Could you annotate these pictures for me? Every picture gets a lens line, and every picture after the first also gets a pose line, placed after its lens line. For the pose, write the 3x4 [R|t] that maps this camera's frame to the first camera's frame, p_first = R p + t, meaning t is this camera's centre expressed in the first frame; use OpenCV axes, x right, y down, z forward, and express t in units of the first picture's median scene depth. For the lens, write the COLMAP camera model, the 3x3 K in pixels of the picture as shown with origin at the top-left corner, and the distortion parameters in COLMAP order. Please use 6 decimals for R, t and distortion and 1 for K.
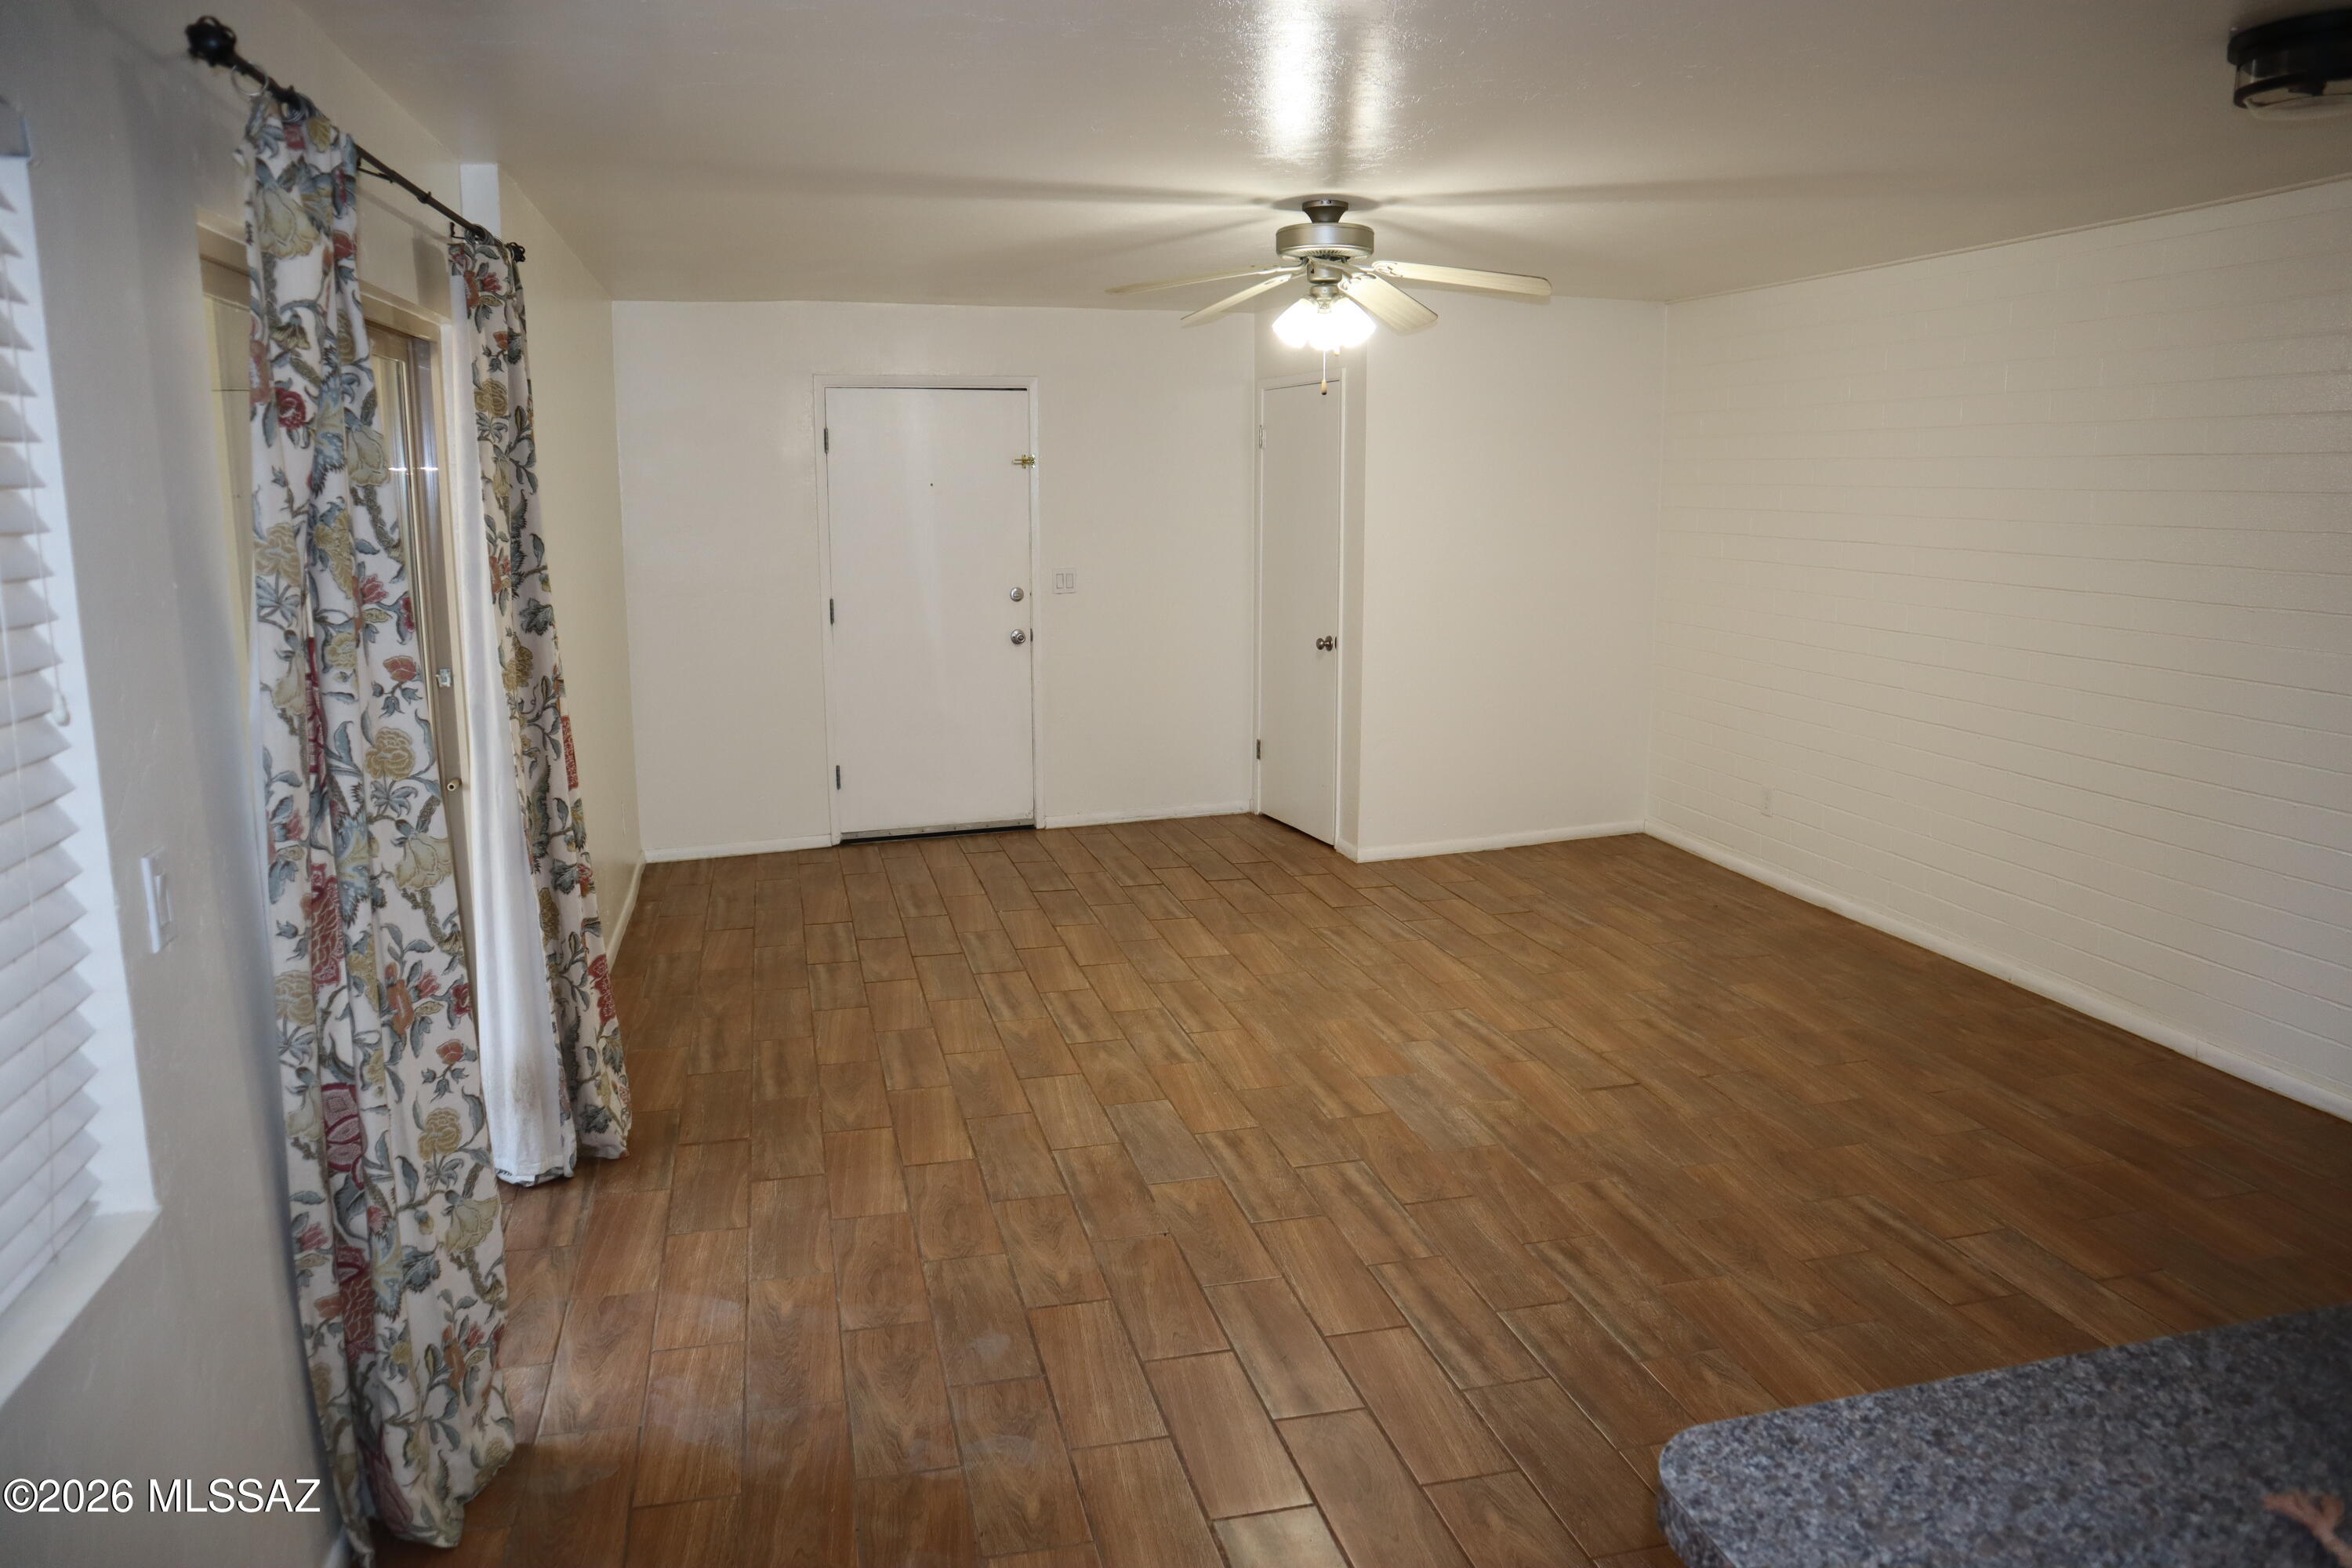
lens RADIAL K [[1628.8, 0, 1176.5], [0, 1628.8, 791.4], [0, 0, 1]] dist [-0.077844, 0.048538]
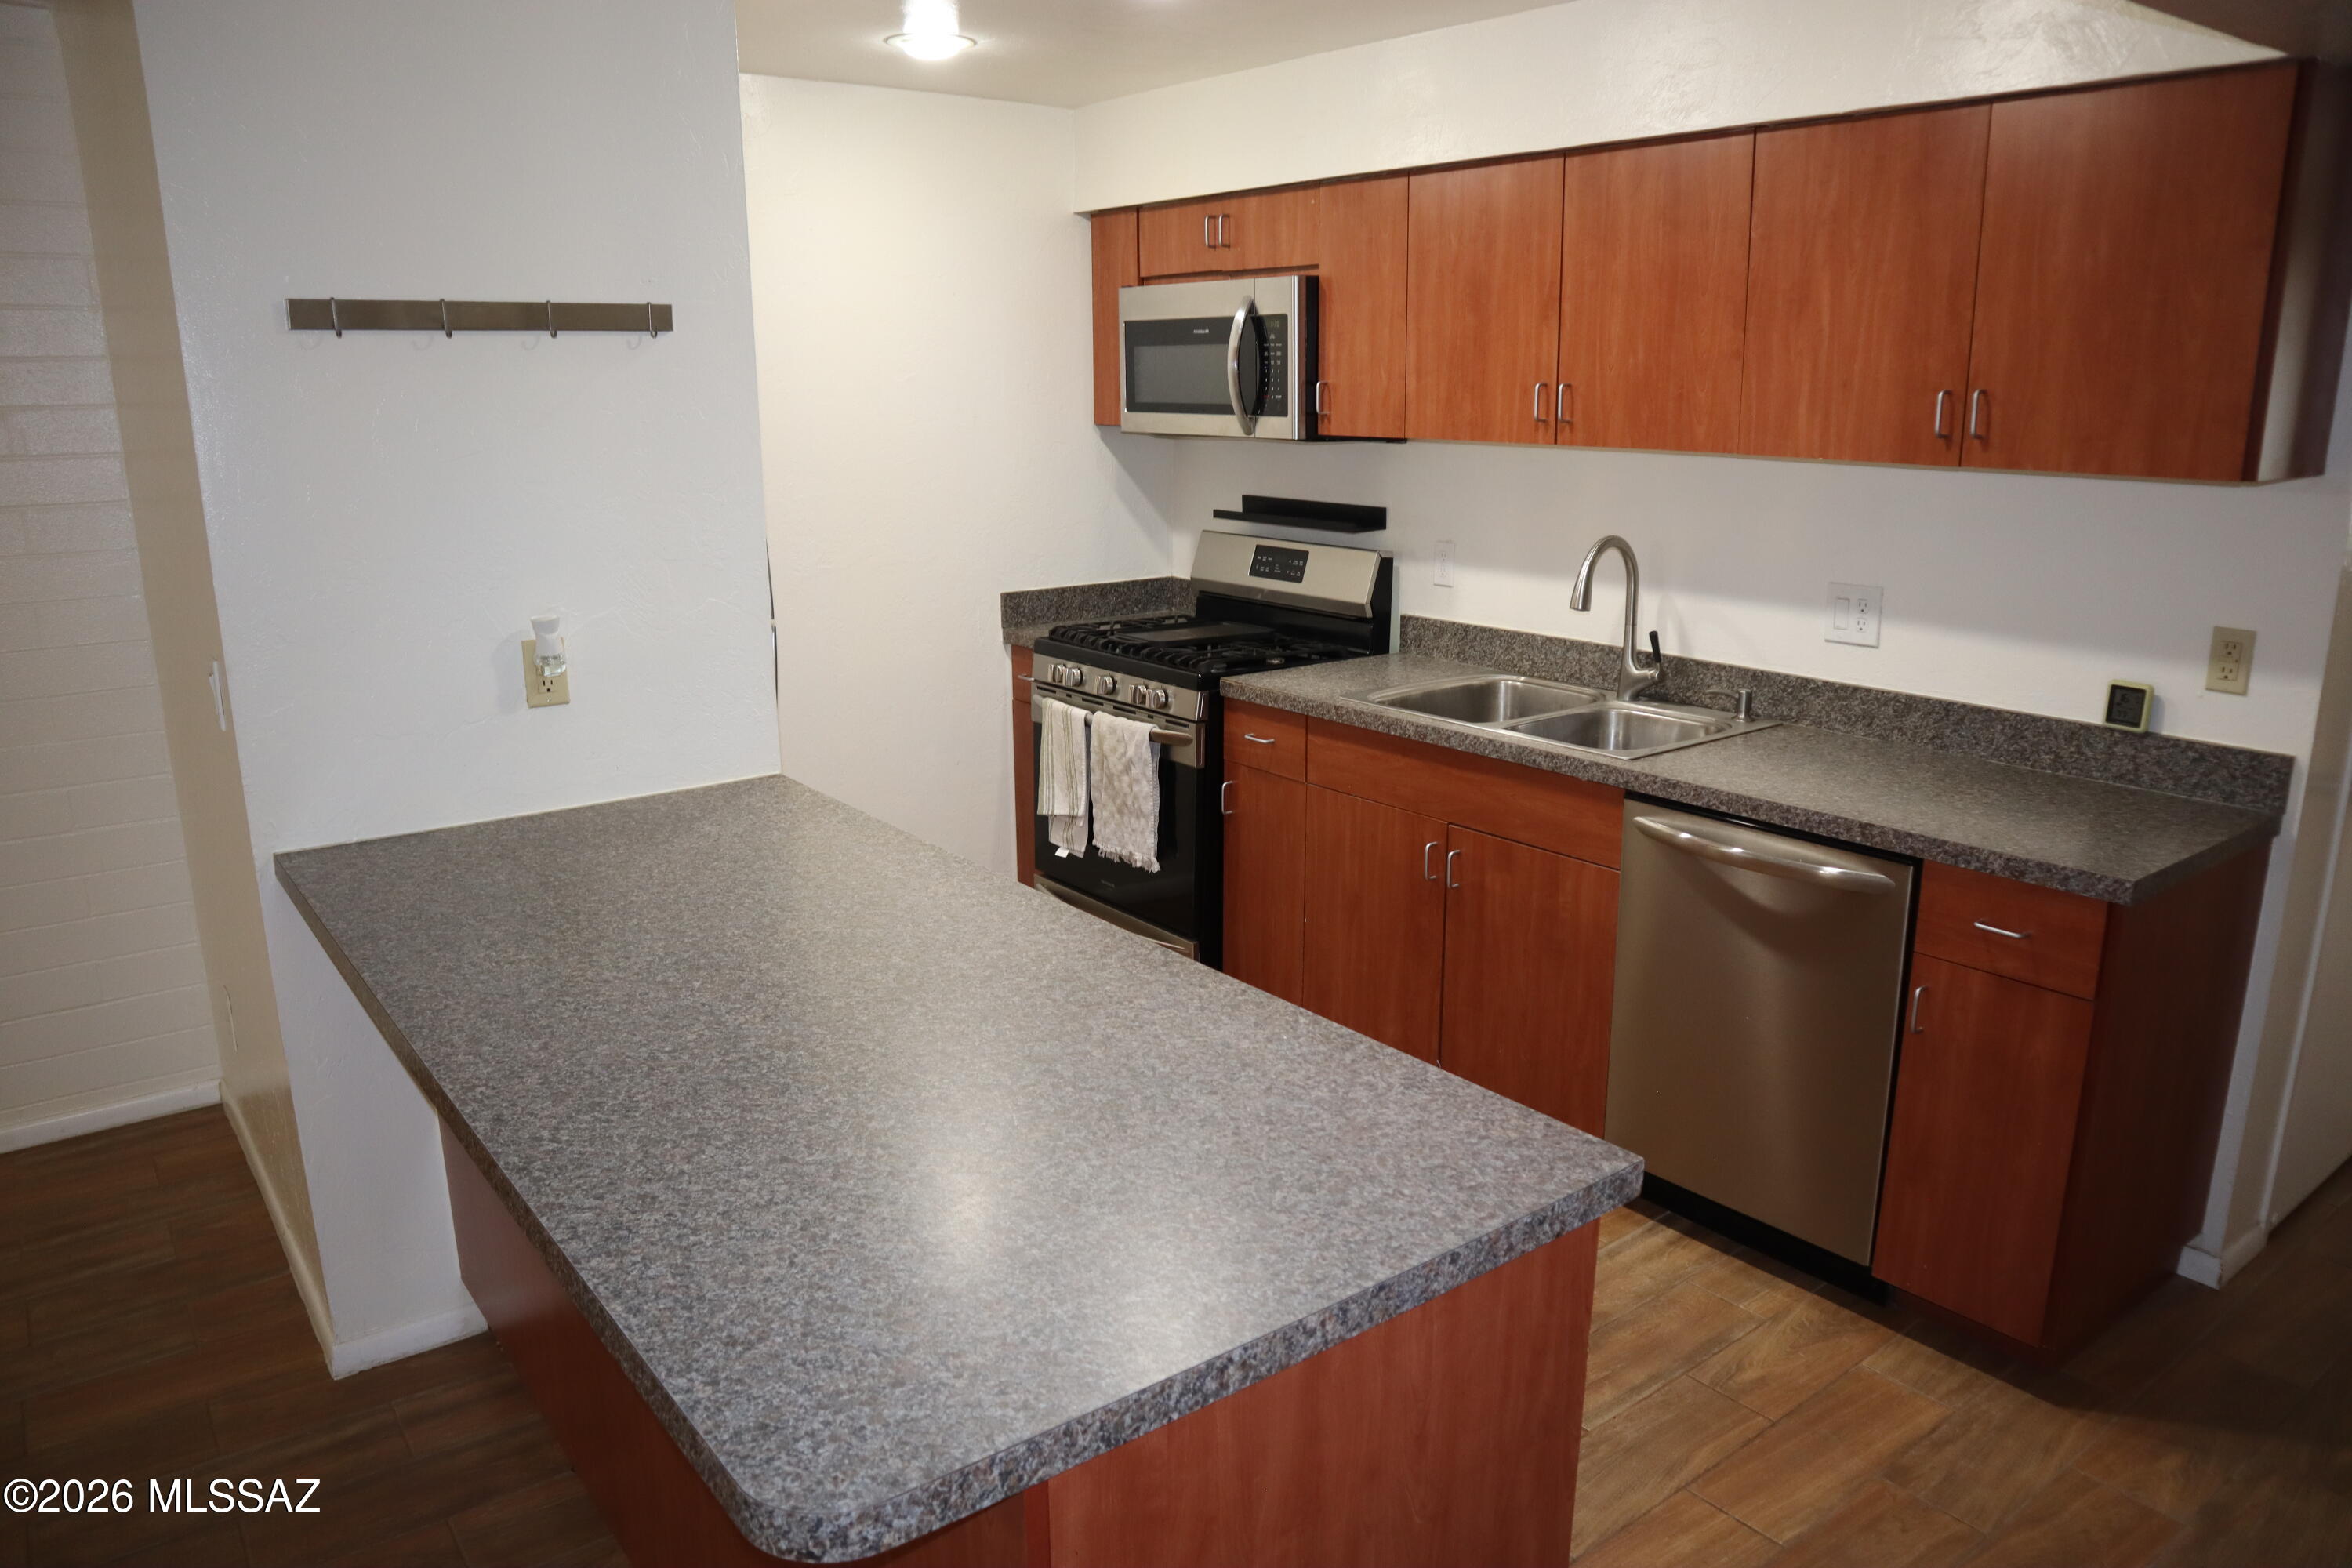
lens RADIAL K [[1628.8, 0, 1130.1], [0, 1628.8, 771.5], [0, 0, 1]] dist [-0.077844, 0.048538]
pose [[-0.396994, -0.213171, 0.892723, -0.287046], [0.176131, 0.936883, 0.302041, -0.182831], [-0.900763, 0.277145, -0.334391, 0.885976]]
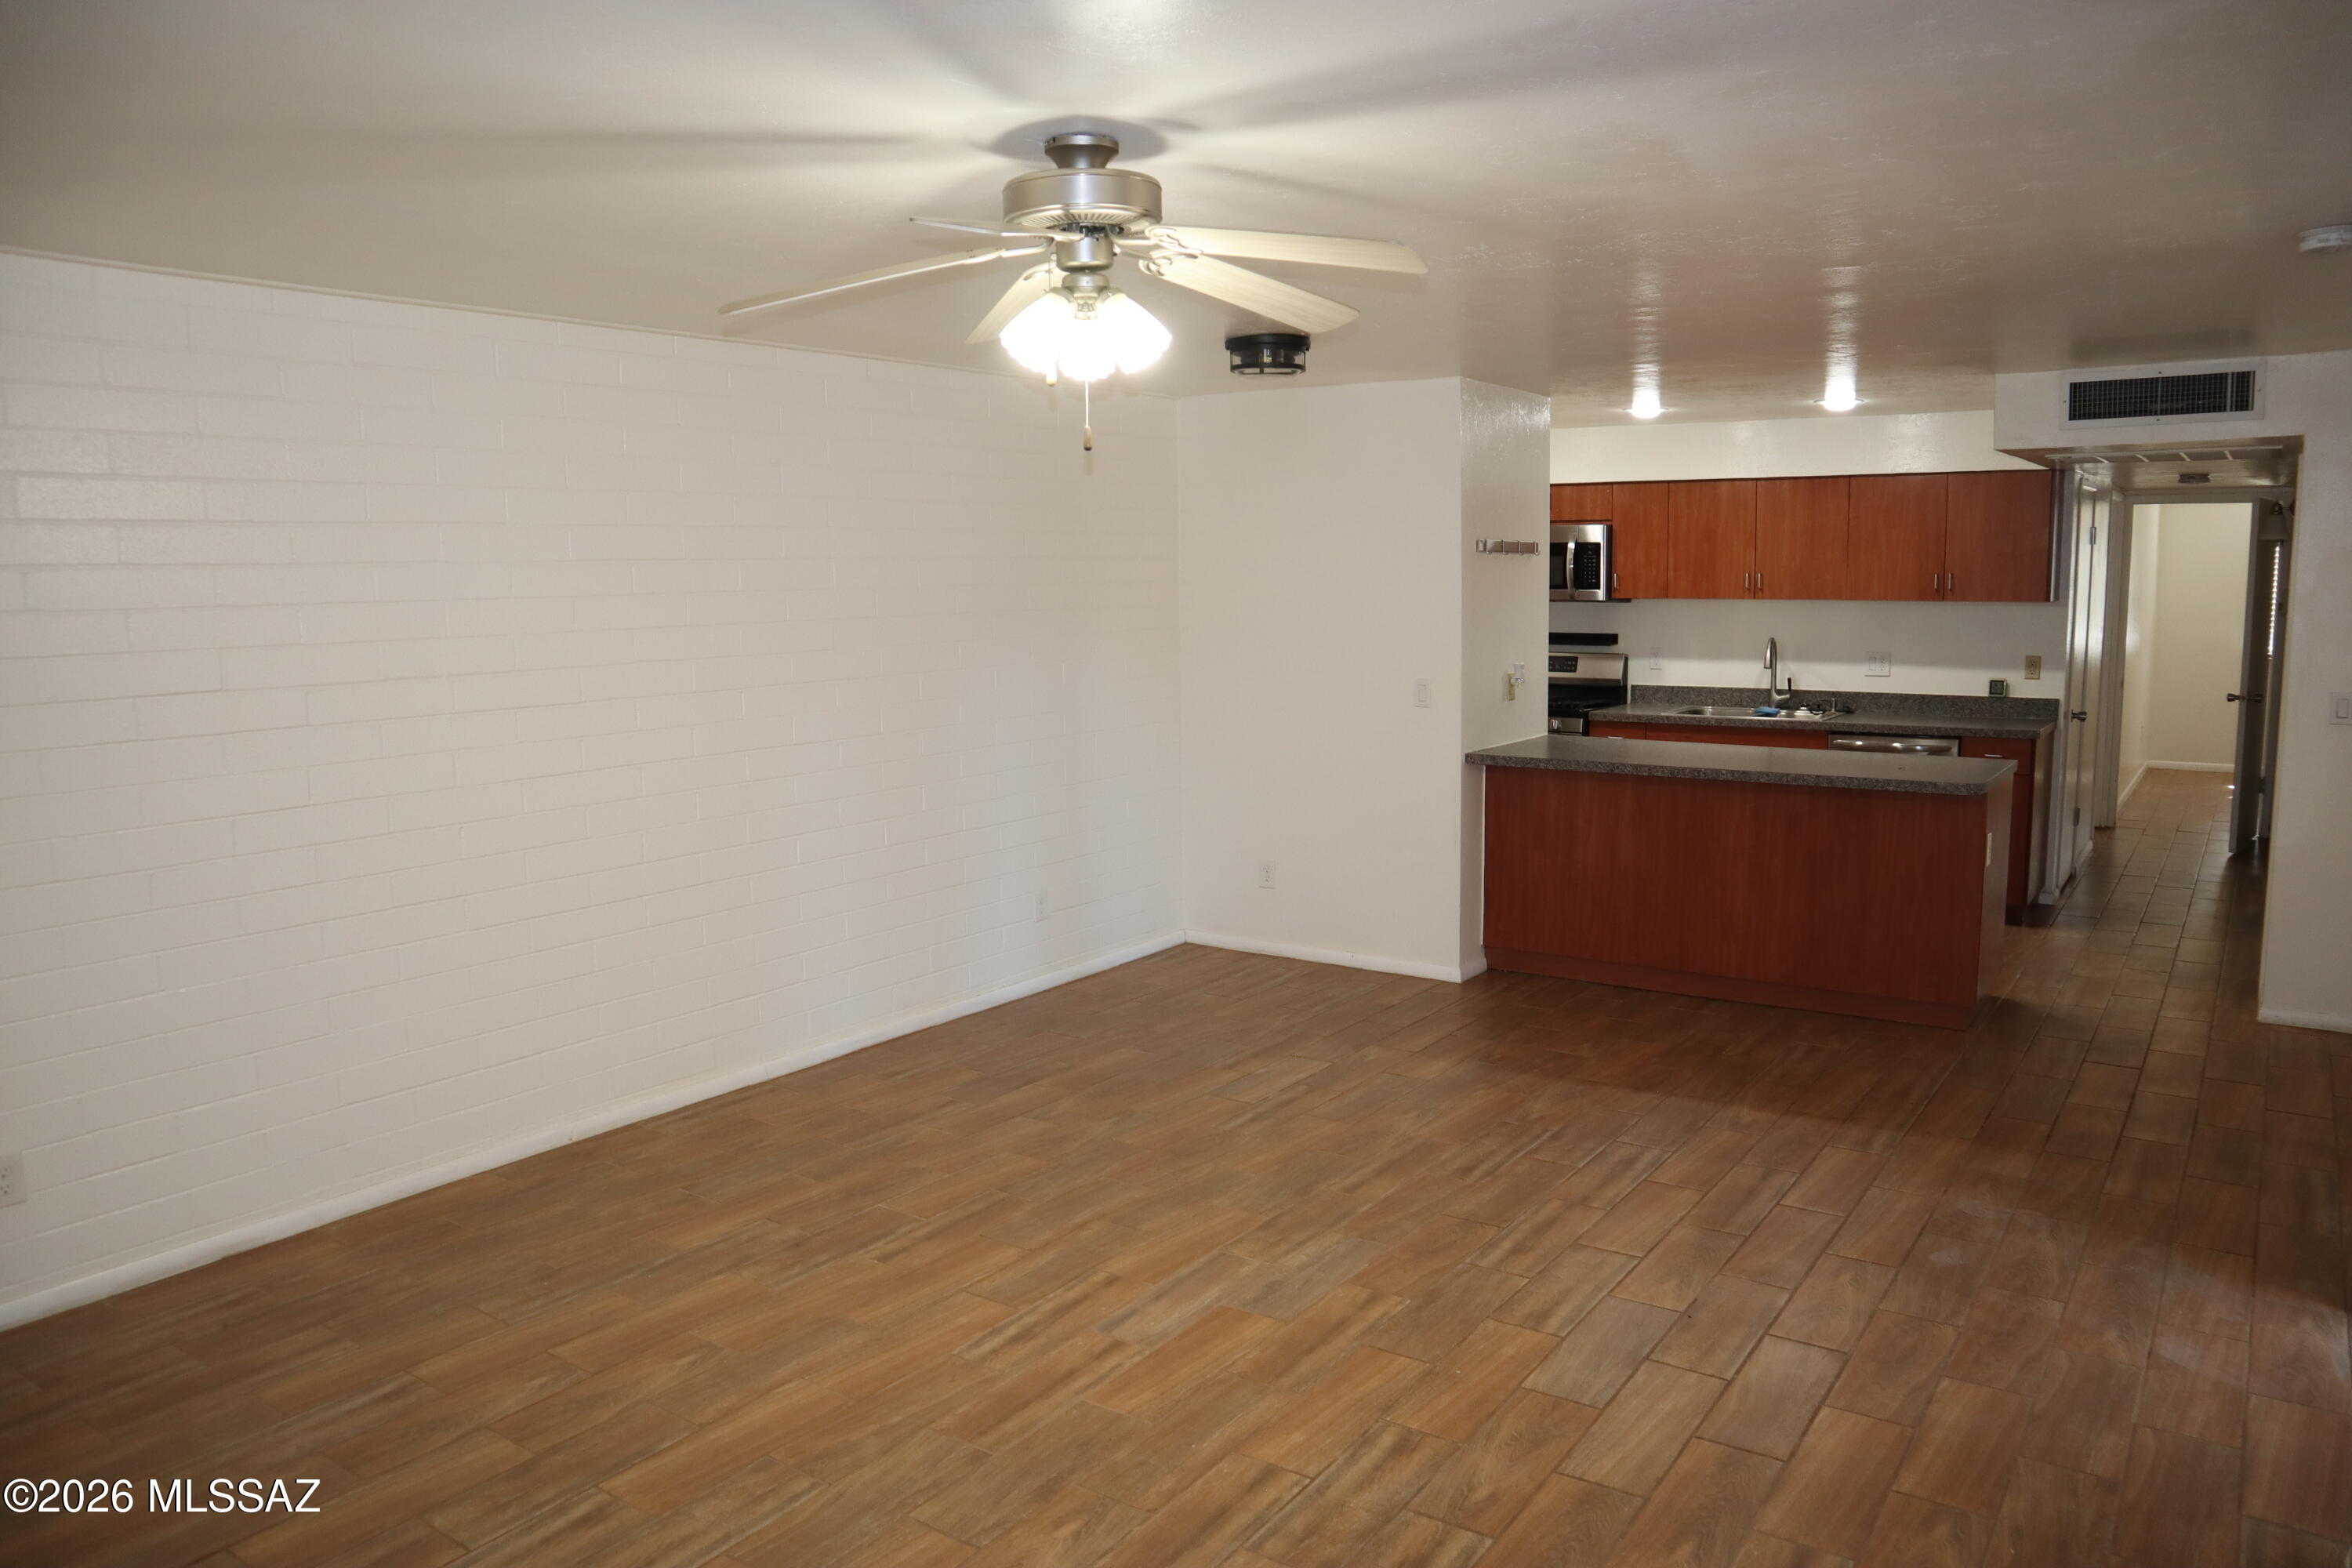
lens RADIAL K [[1628.8, 0, 1158.7], [0, 1628.8, 773.1], [0, 0, 1]] dist [-0.077844, 0.048538]
pose [[-0.650960, -0.082683, 0.754596, -0.465924], [0.153052, 0.959341, 0.237150, -0.312564], [-0.743523, 0.269868, -0.611838, 1.574751]]
